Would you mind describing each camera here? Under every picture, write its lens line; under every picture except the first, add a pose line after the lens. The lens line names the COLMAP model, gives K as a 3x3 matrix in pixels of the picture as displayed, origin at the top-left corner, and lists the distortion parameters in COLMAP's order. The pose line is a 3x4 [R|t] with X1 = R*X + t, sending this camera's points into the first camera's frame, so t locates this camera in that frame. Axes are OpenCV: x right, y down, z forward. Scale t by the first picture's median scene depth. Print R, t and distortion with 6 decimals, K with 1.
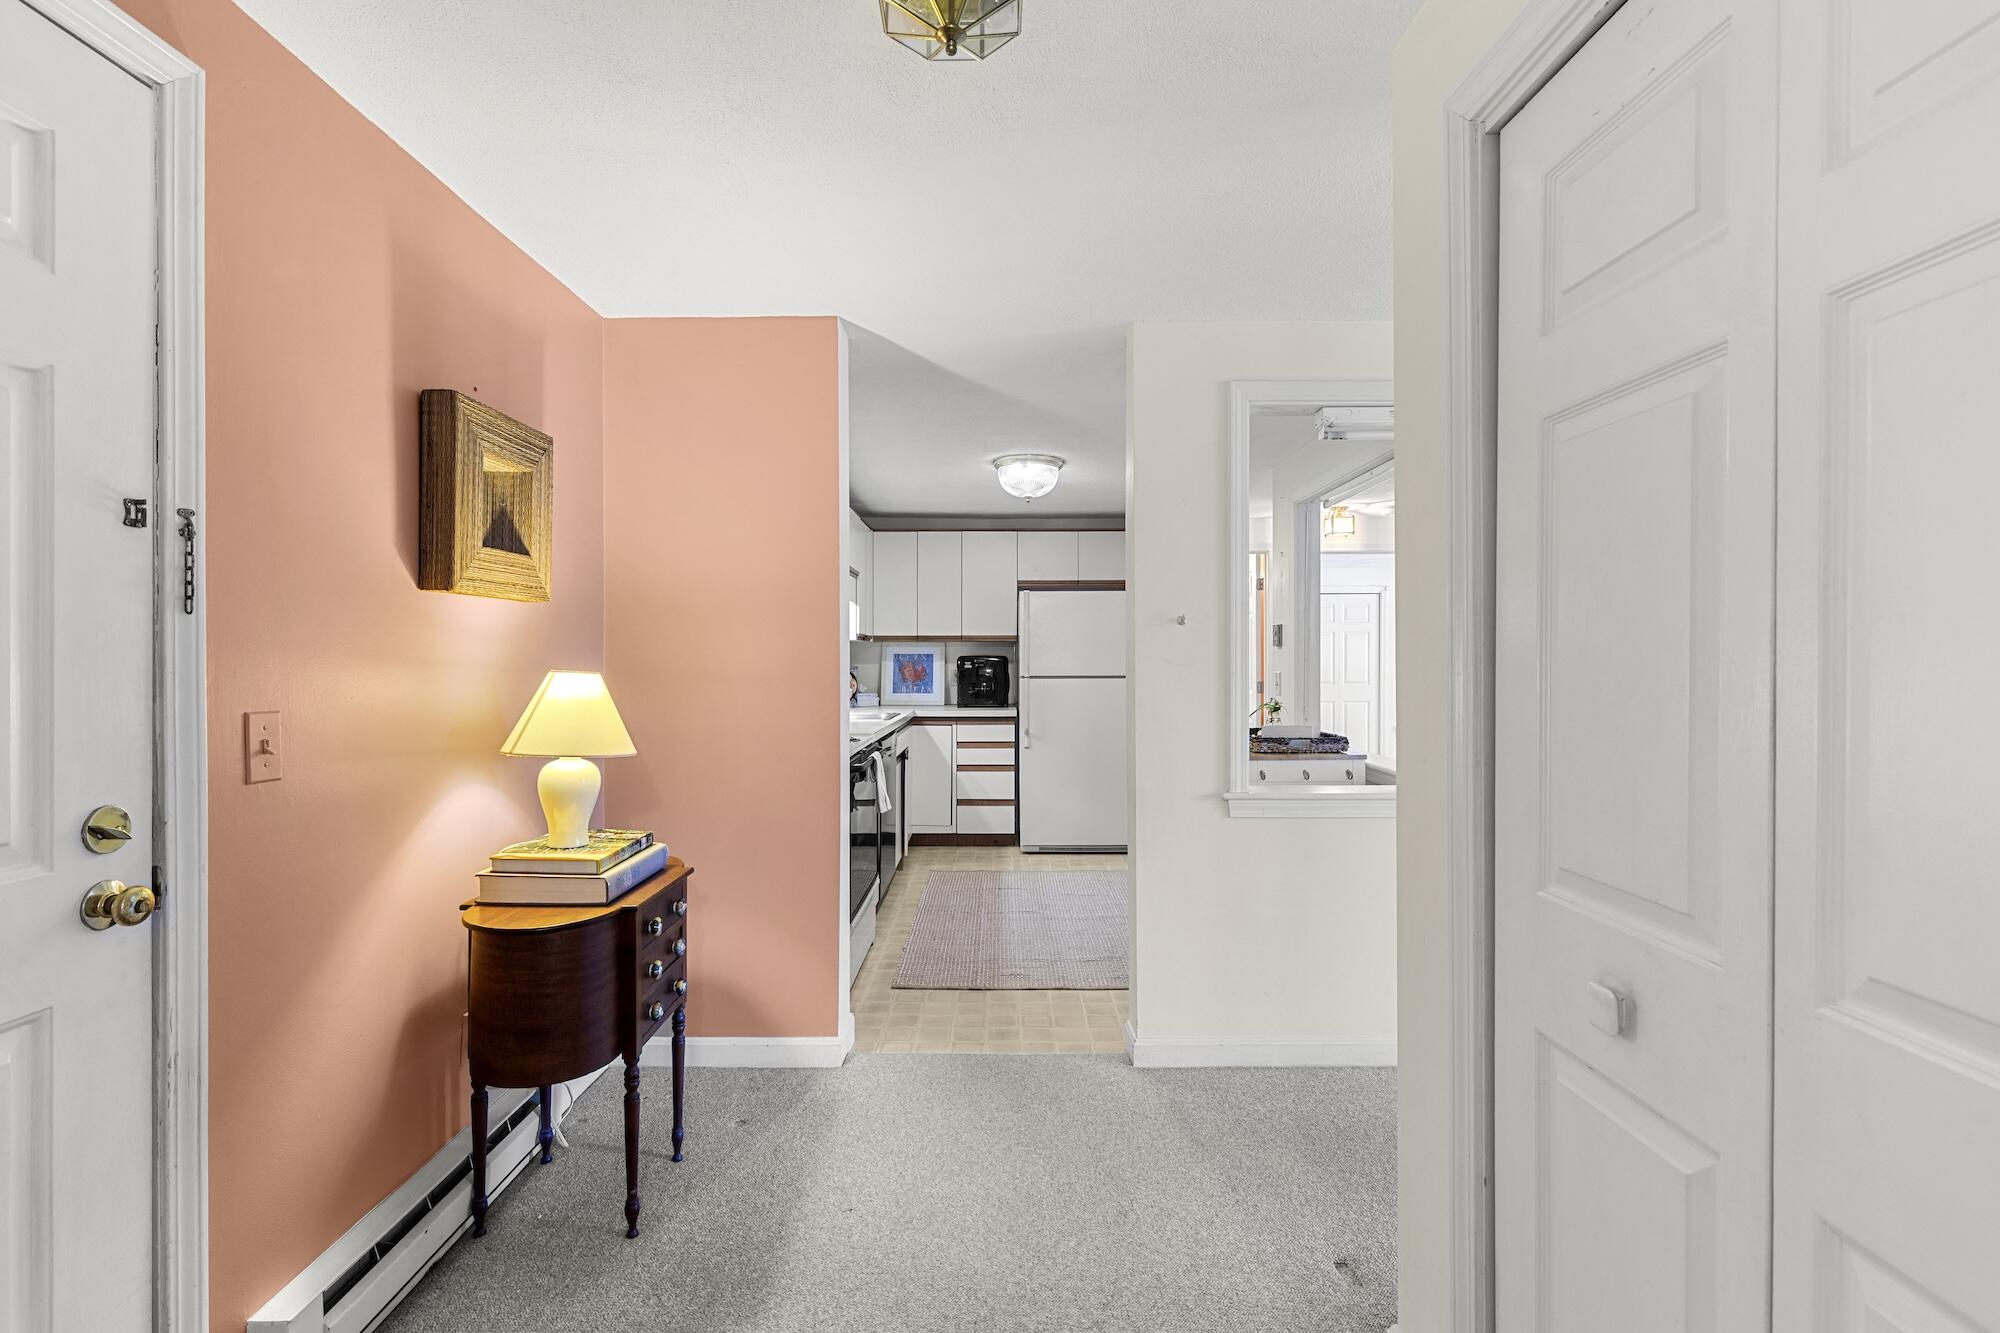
lens RADIAL K [[902.1, 0, 991.5], [0, 902.1, 660.3], [0, 0, 1]] dist [0.000873, -0.000859]
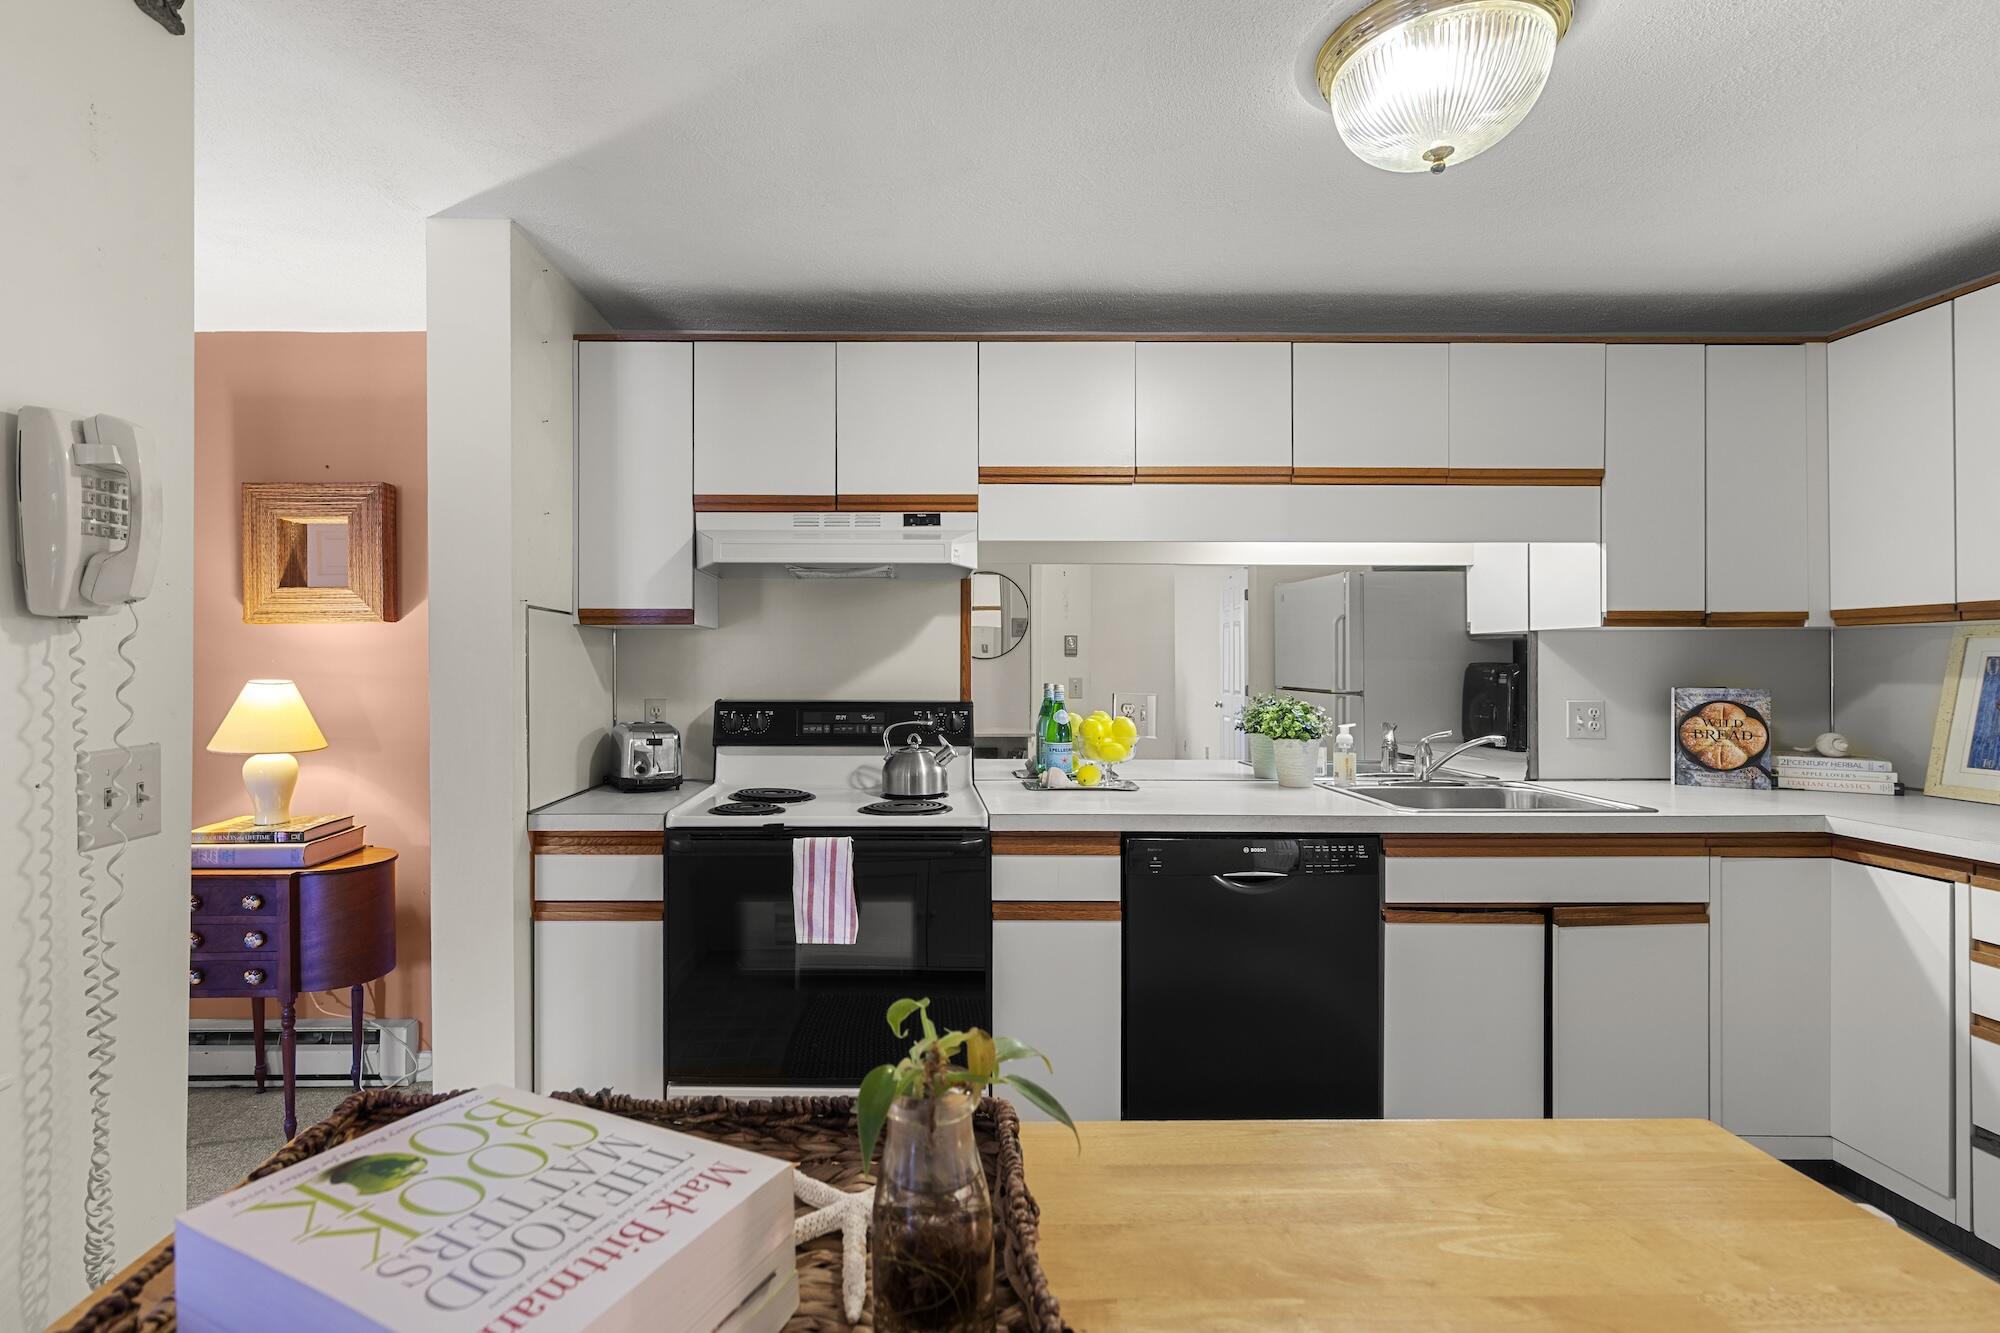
lens RADIAL K [[902.1, 0, 935.6], [0, 902.1, 671.9], [0, 0, 1]] dist [0.000873, -0.000859]
pose [[0.034327, 0.004037, -0.999403, 0.256345], [0.000463, 0.999992, 0.004056, -0.002908], [0.999411, -0.000602, 0.034325, 0.630947]]
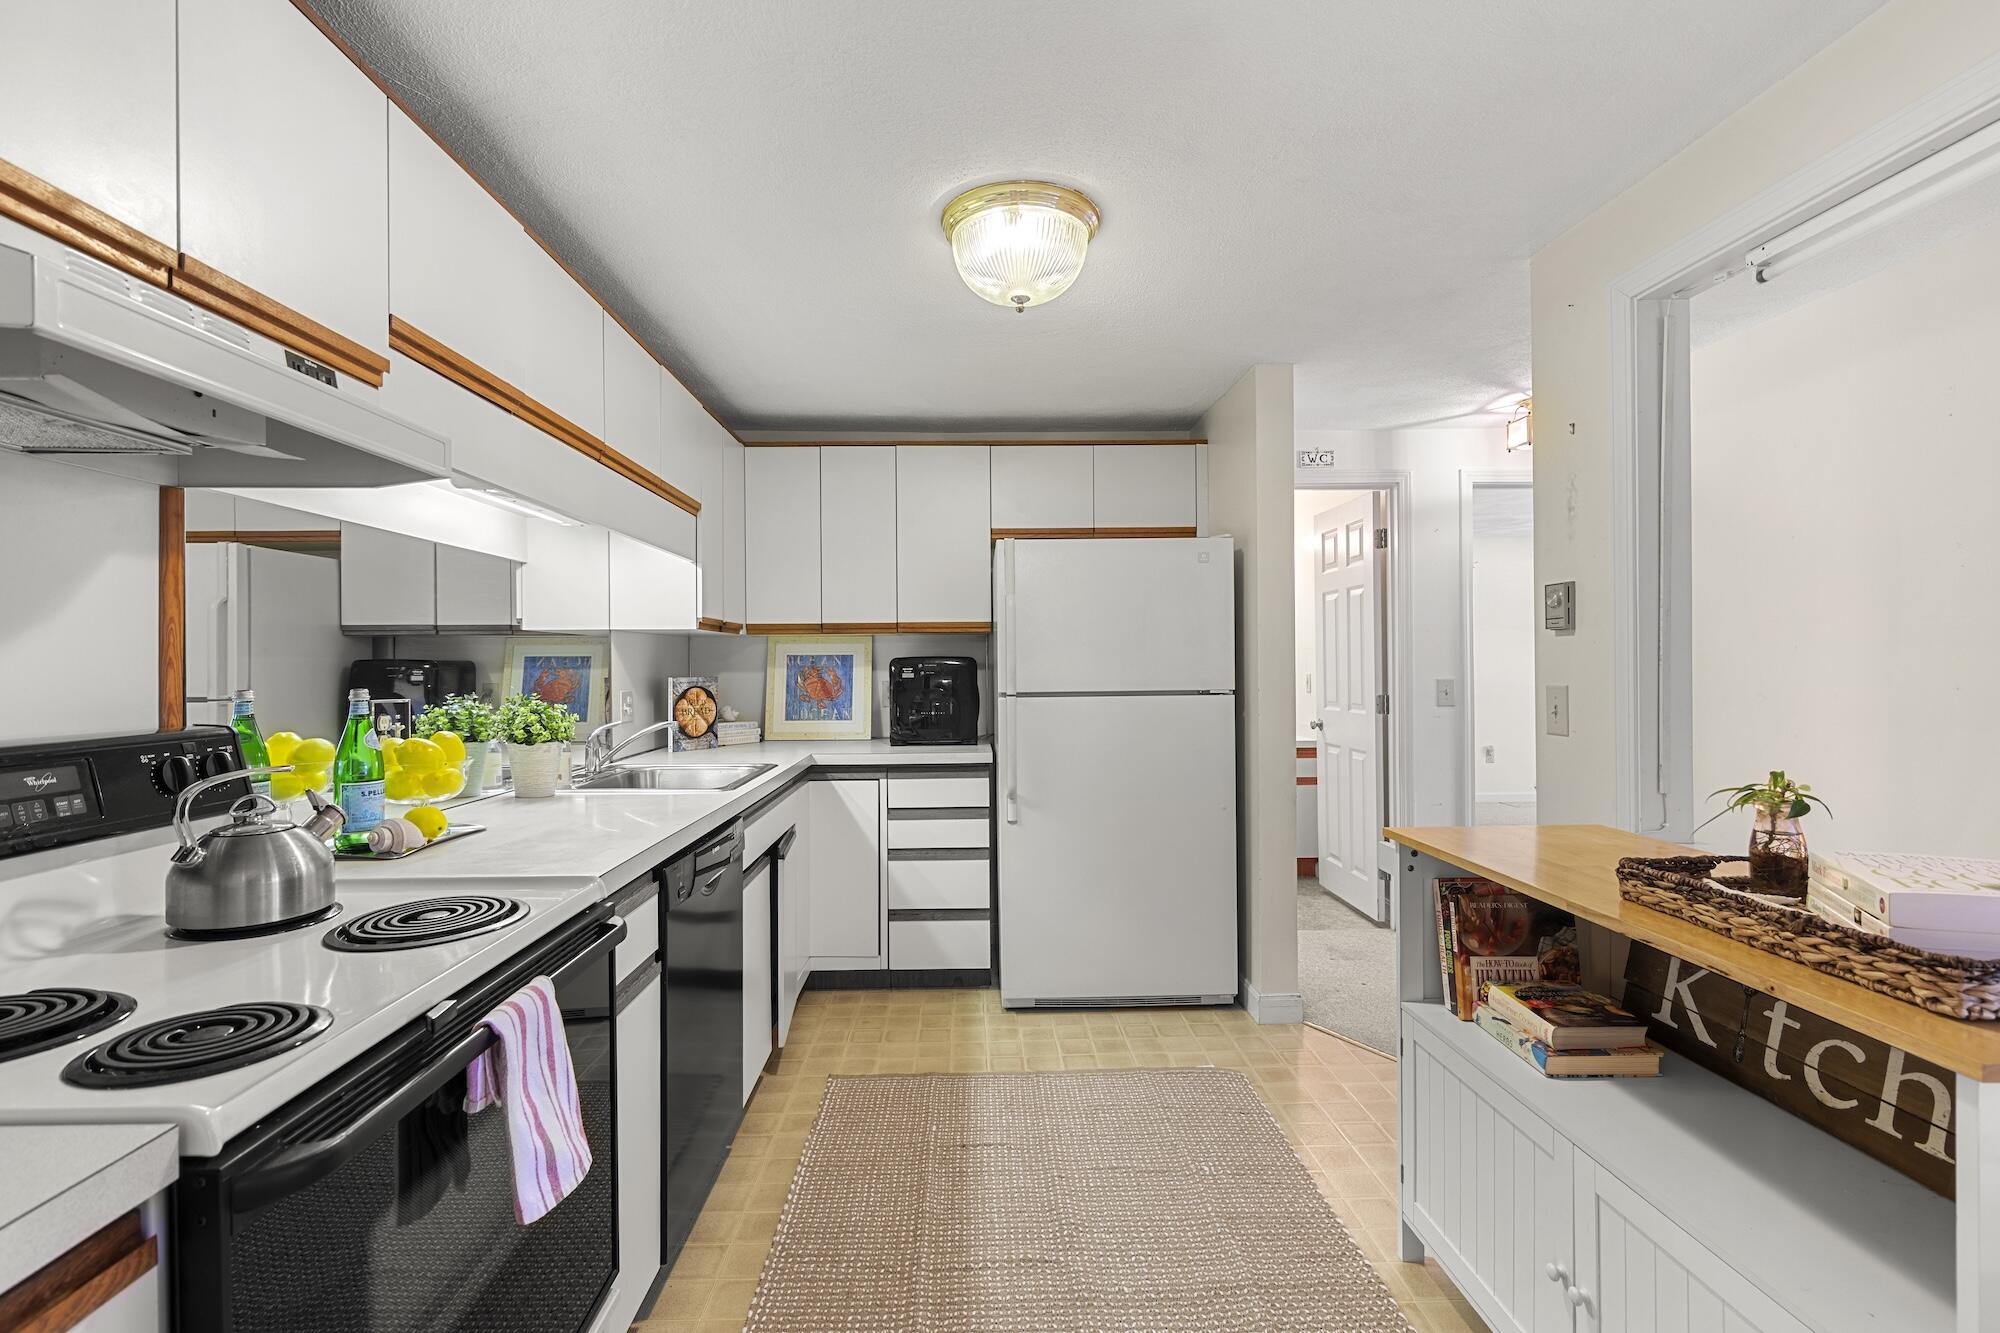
lens RADIAL K [[902.1, 0, 994.7], [0, 902.1, 660.5], [0, 0, 1]] dist [0.000873, -0.000859]
pose [[0.999078, -0.007984, 0.042180, 0.005731], [0.008039, 0.999967, -0.001137, -0.001691], [-0.042169, 0.001476, 0.999109, 0.427803]]
